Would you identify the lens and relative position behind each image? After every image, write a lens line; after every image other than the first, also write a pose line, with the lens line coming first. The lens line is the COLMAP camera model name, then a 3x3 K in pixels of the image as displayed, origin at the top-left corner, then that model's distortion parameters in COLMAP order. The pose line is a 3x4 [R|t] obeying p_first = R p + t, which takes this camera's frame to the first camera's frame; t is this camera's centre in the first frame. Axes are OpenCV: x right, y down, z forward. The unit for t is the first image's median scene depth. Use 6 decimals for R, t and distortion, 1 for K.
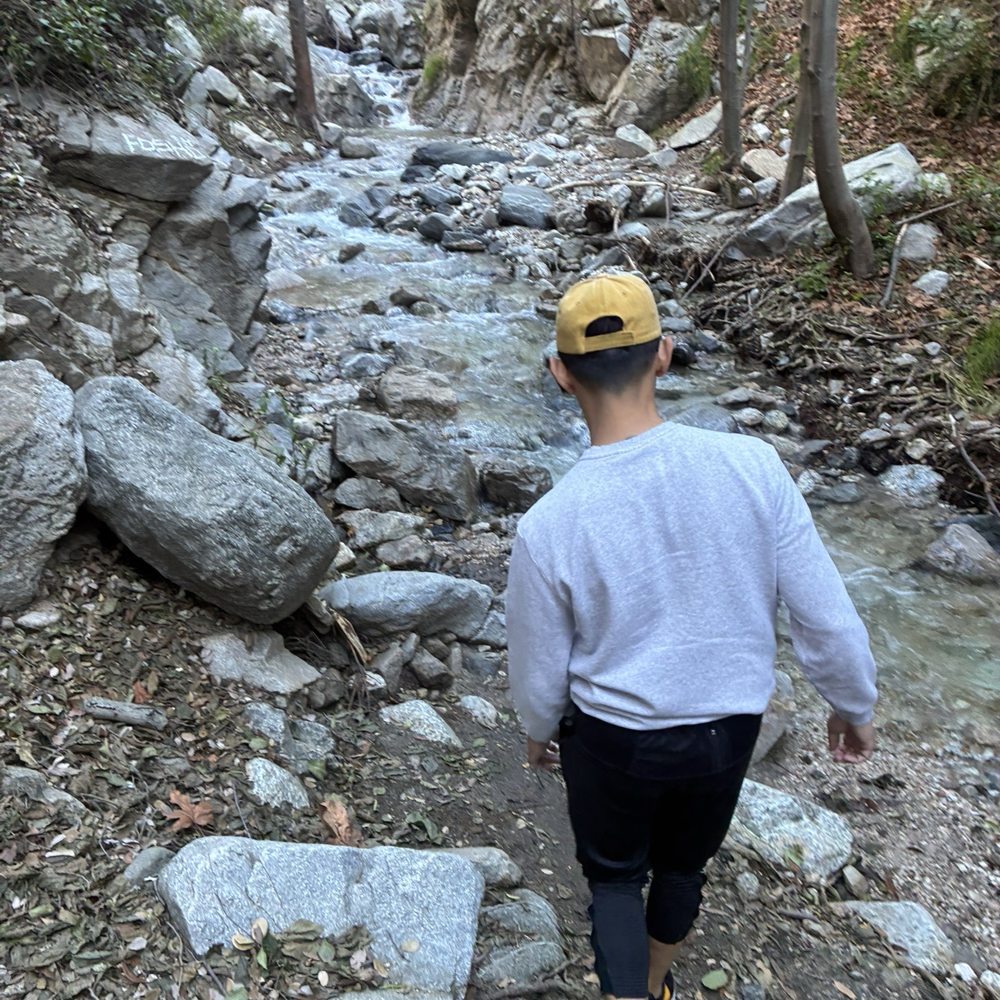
lens RADIAL K [[1011.5, 0, 500.0], [0, 1011.5, 500.0], [0, 0, 1]] dist [0.005068, 0.009229]
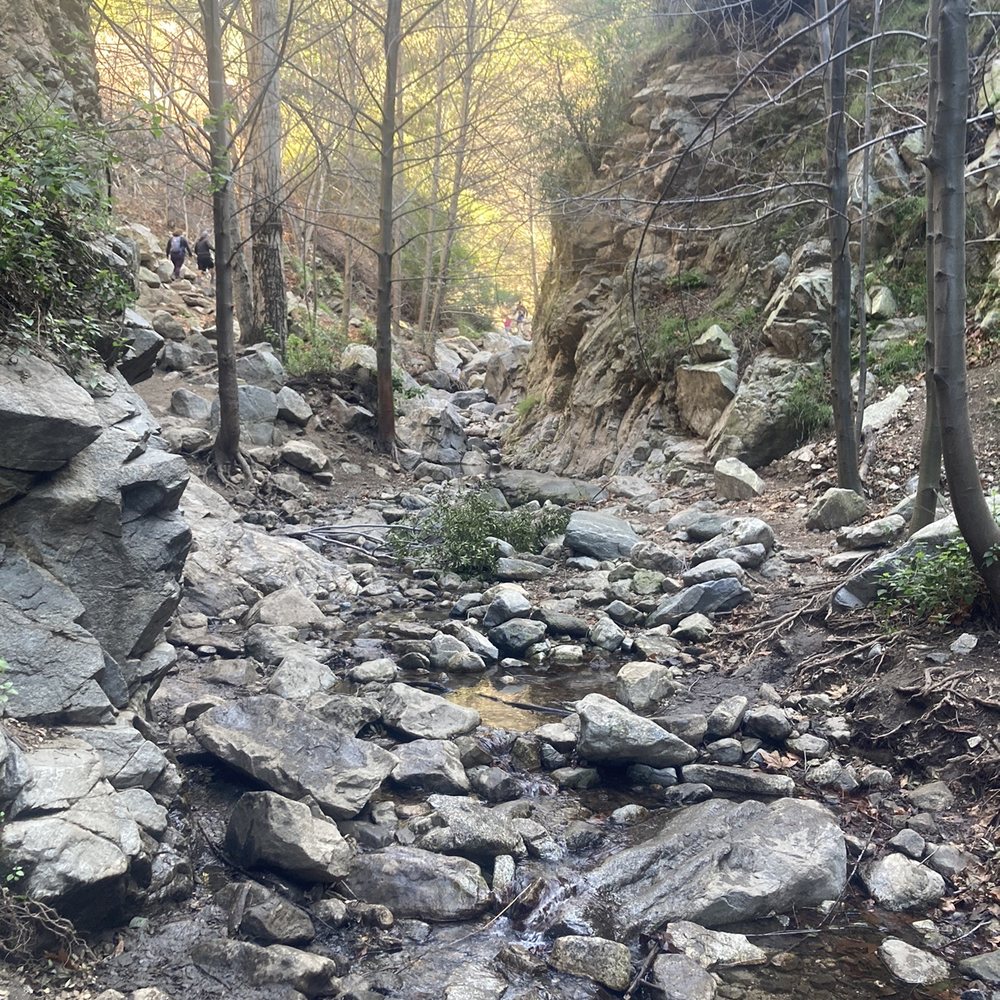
lens RADIAL K [[1011.5, 0, 500.0], [0, 1011.5, 500.0], [0, 0, 1]] dist [0.005068, 0.009229]
pose [[0.989332, 0.041434, -0.139664, 0.049501], [-0.085942, 0.940101, -0.329886, -0.025468], [0.117629, 0.338370, 0.933632, 0.151763]]
